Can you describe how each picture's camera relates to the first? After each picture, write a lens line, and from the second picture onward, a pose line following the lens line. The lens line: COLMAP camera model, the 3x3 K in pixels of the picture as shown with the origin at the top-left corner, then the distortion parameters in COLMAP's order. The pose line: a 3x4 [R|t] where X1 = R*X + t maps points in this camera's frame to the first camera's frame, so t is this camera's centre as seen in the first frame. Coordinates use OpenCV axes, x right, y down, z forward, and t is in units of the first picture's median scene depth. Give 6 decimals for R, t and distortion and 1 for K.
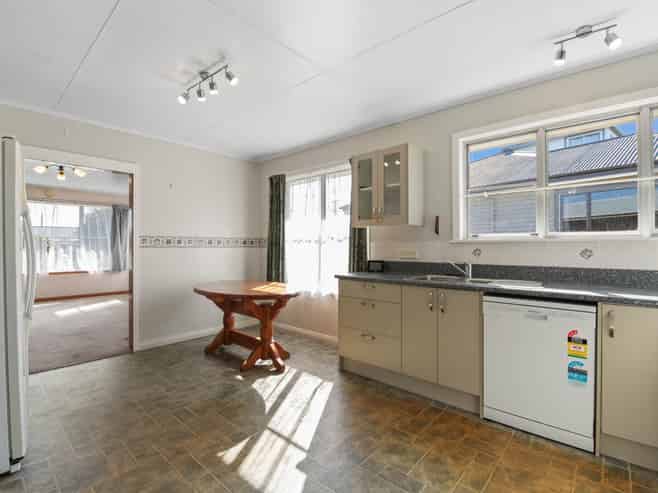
lens RADIAL K [[319.5, 0, 332.6], [0, 319.5, 244.9], [0, 0, 1]] dist [-0.014815, -0.001420]
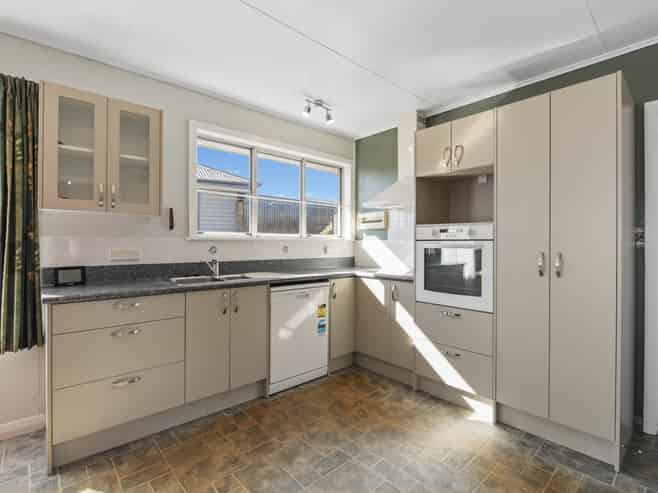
lens RADIAL K [[319.5, 0, 334.6], [0, 319.5, 244.6], [0, 0, 1]] dist [-0.014815, -0.001420]
pose [[0.108770, 0.001172, 0.994066, -0.562405], [-0.003799, 0.999992, -0.000763, 0.006863], [-0.994060, -0.003693, 0.108774, 0.581171]]
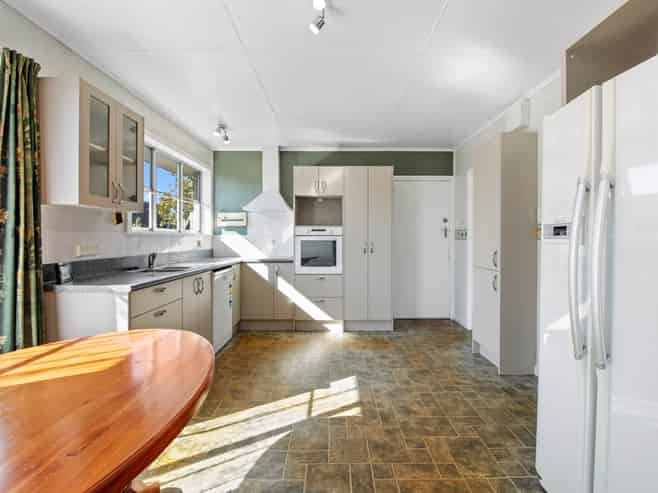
lens RADIAL K [[319.5, 0, 335.6], [0, 319.5, 242.1], [0, 0, 1]] dist [-0.014815, -0.001420]
pose [[-0.665408, -0.005458, 0.746460, -0.867395], [0.003148, 0.999944, 0.010117, 0.008757], [-0.746473, 0.009082, -0.665353, 1.377513]]
